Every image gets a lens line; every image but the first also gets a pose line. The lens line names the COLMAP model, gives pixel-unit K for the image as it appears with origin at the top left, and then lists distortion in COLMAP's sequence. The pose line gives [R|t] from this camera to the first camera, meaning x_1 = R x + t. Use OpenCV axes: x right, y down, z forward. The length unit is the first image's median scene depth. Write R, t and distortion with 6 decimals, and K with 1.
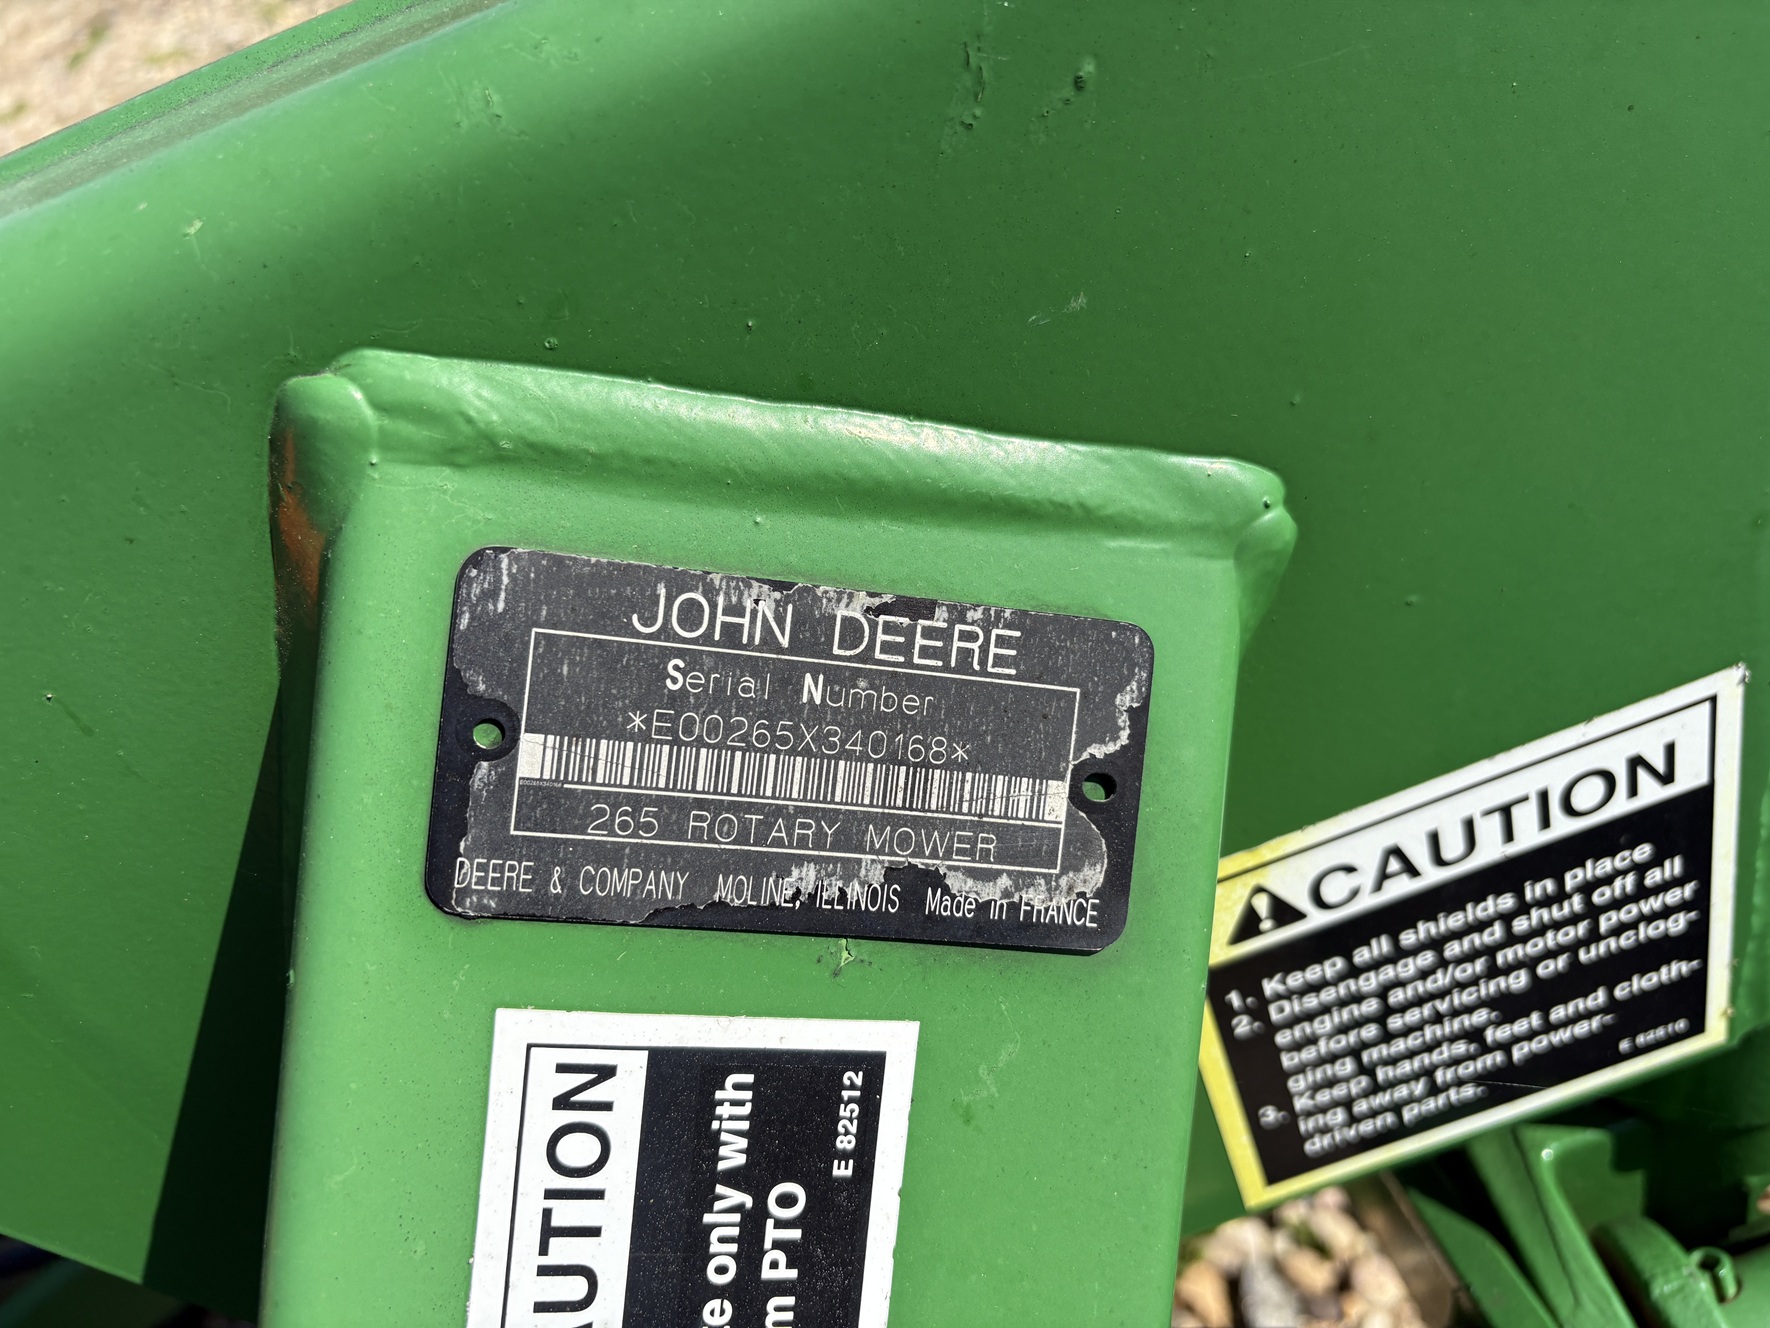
lens RADIAL K [[1364.1, 0, 885.0], [0, 1364.1, 664.0], [0, 0, 1]] dist [0.006908, -0.033697]
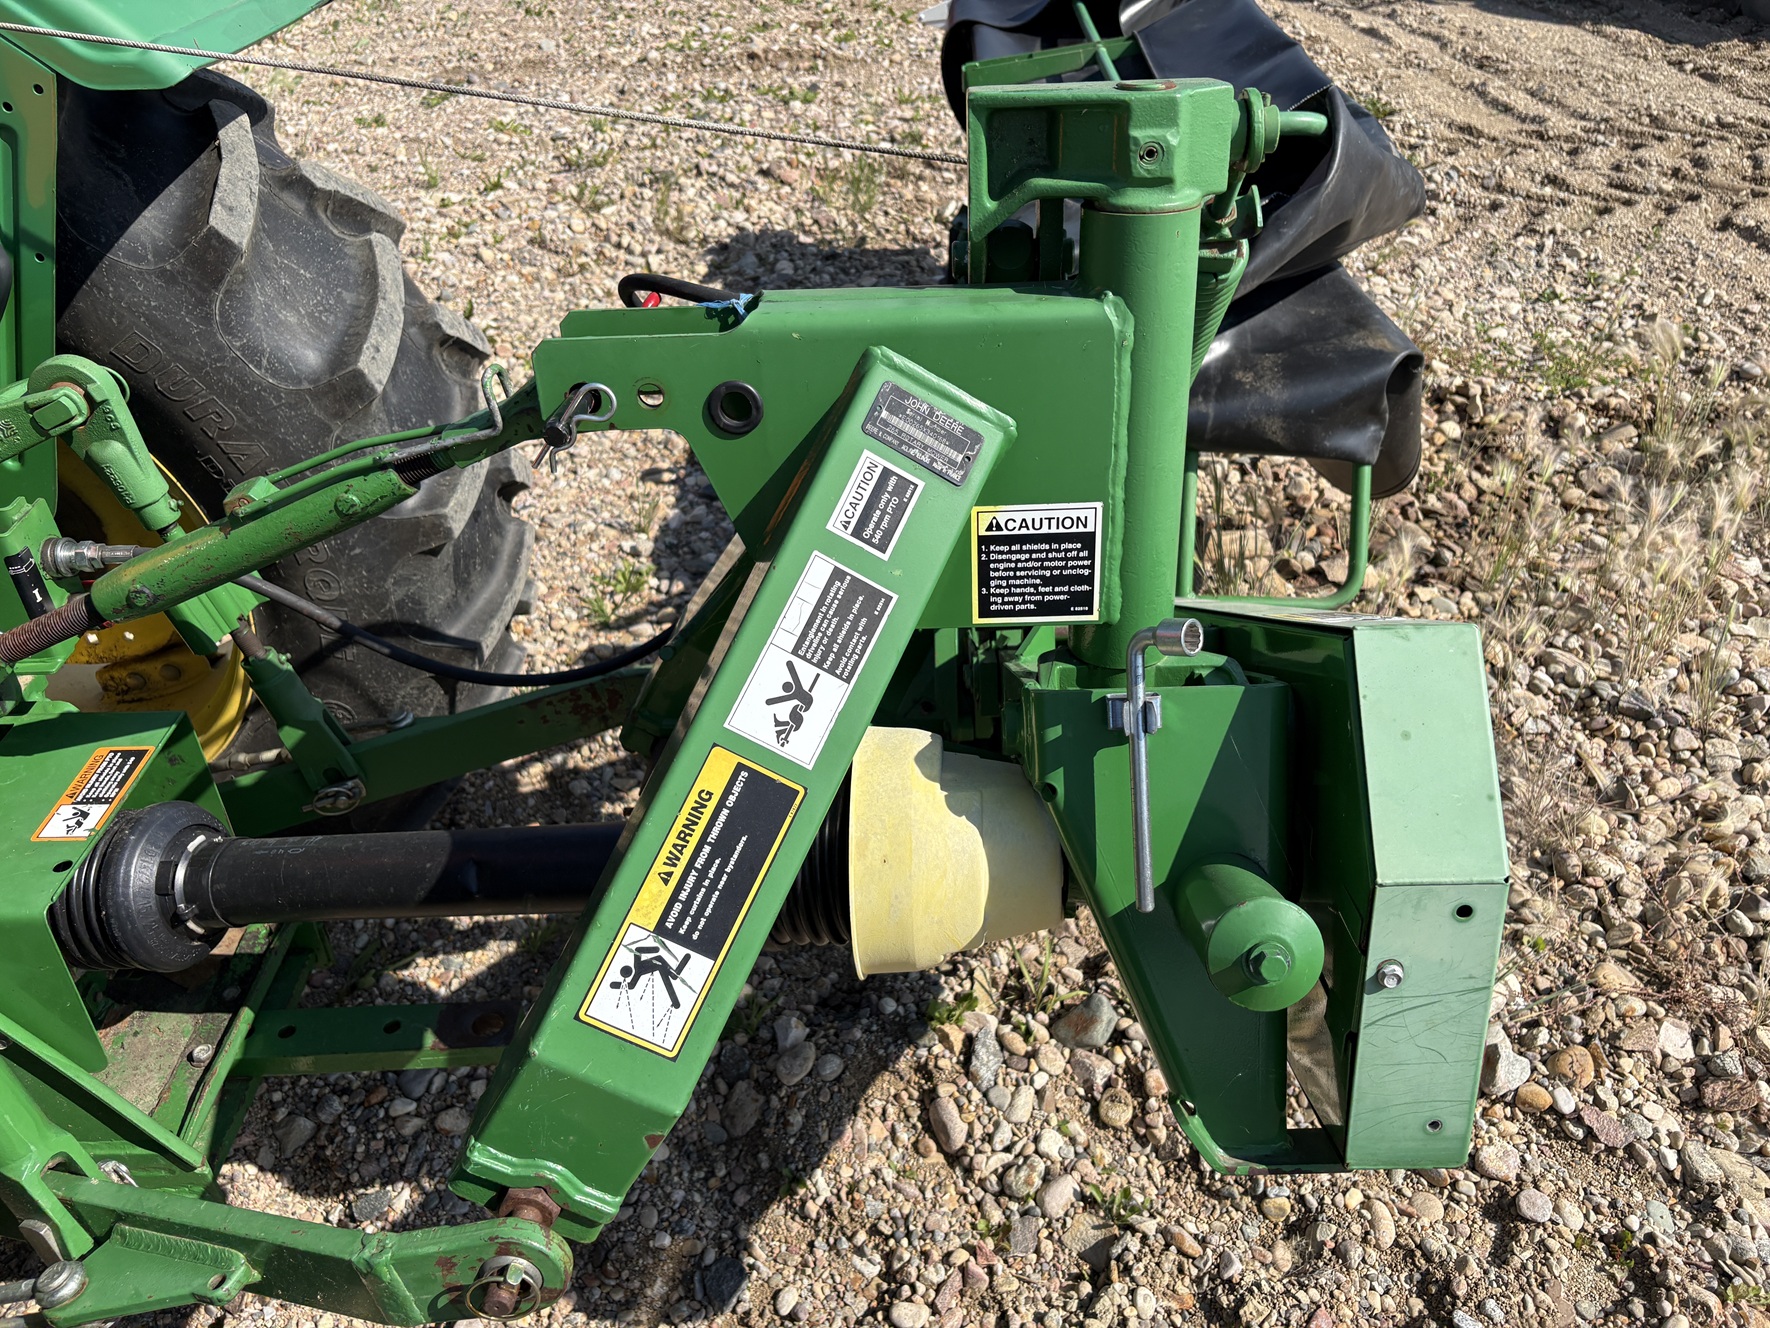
lens RADIAL K [[1364.1, 0, 885.0], [0, 1364.1, 664.0], [0, 0, 1]] dist [0.006908, -0.033697]
pose [[0.939704, 0.340994, -0.026074, 0.200728], [-0.341603, 0.932294, -0.118894, 1.239723], [-0.016234, 0.120632, 0.992565, -3.370807]]
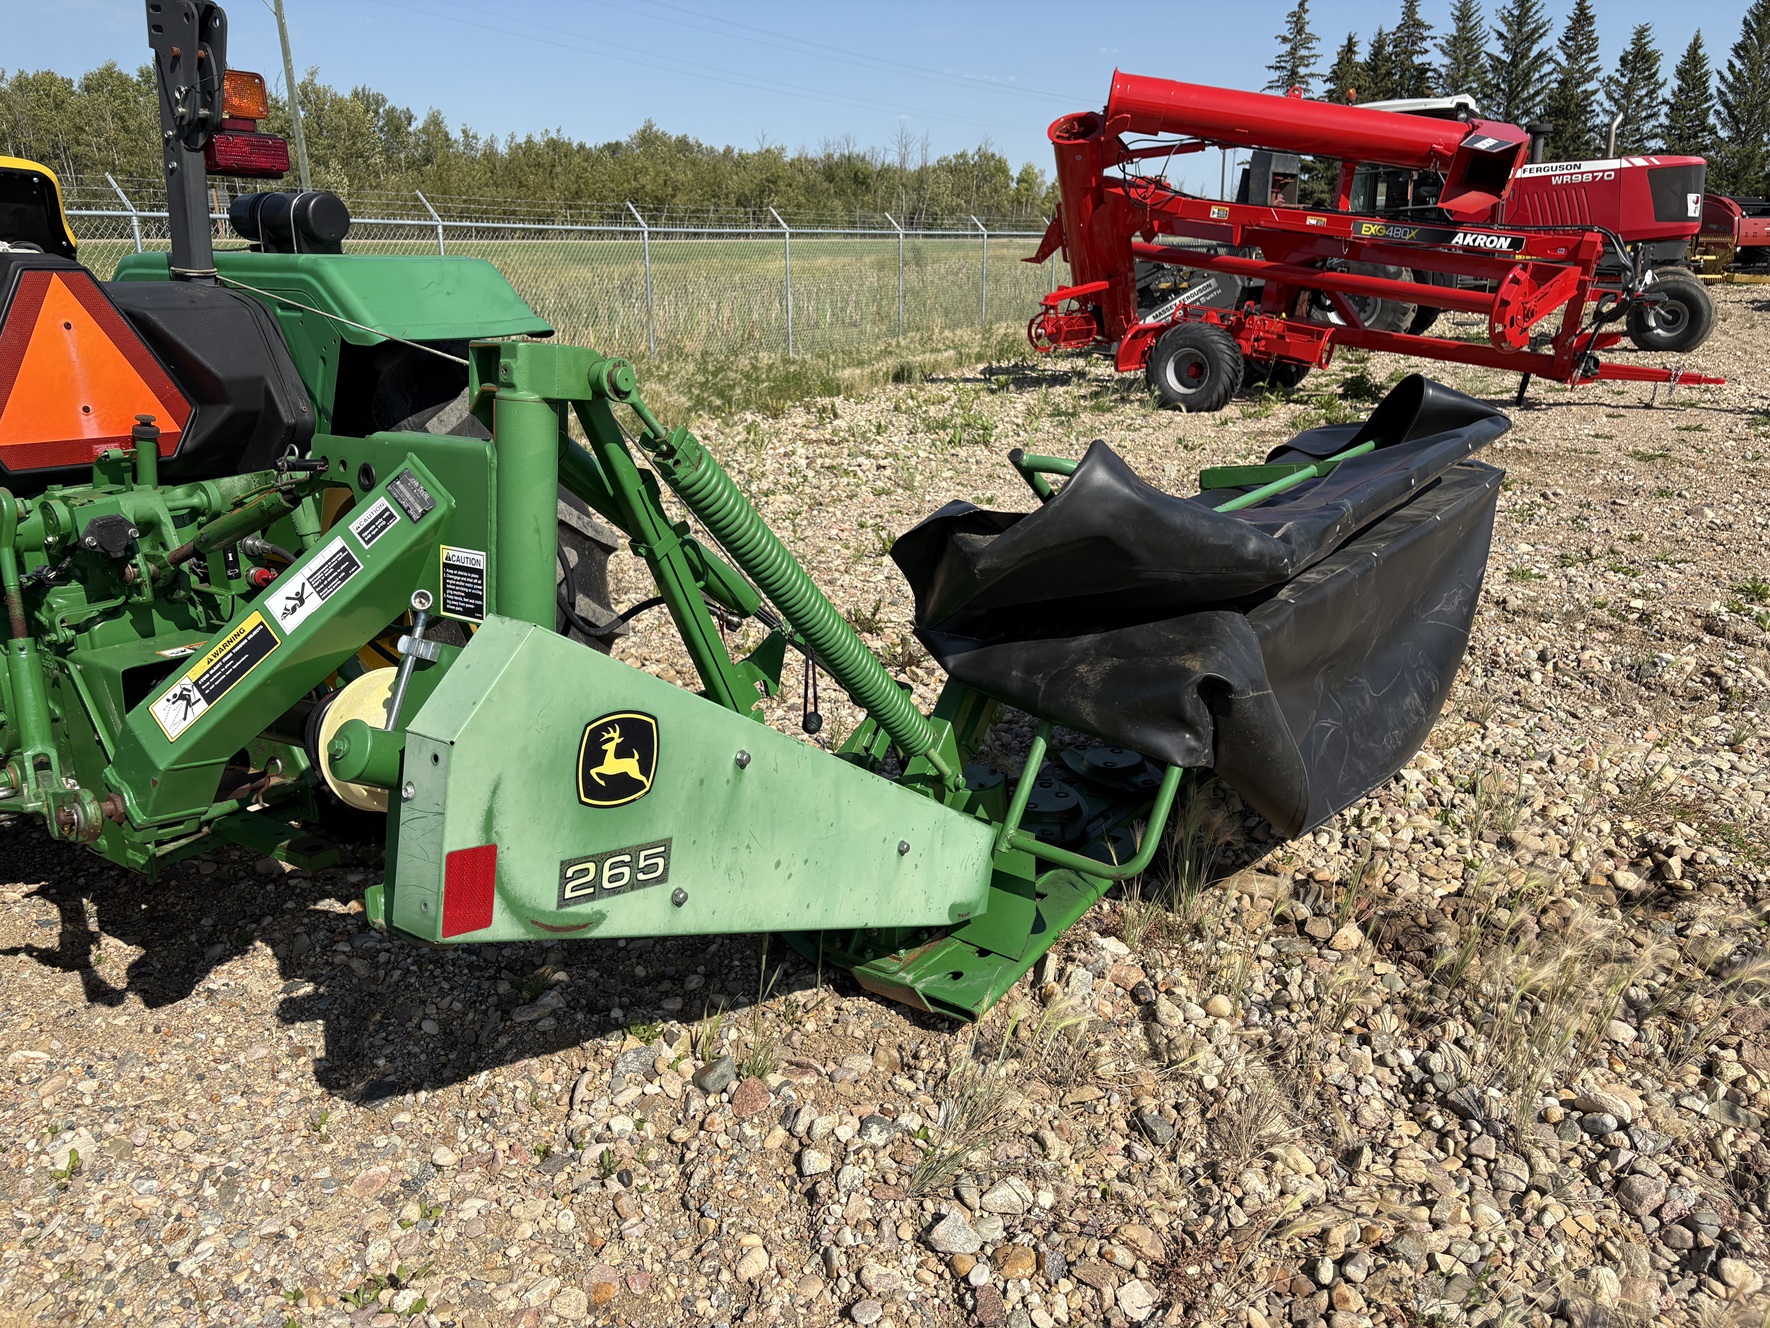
lens RADIAL K [[1364.1, 0, 885.0], [0, 1364.1, 664.0], [0, 0, 1]] dist [0.006908, -0.033697]
pose [[0.614288, 0.475891, -0.629427, 7.273587], [-0.660841, 0.746165, -0.080793, -0.416922], [0.431207, 0.465581, 0.772848, -3.887661]]
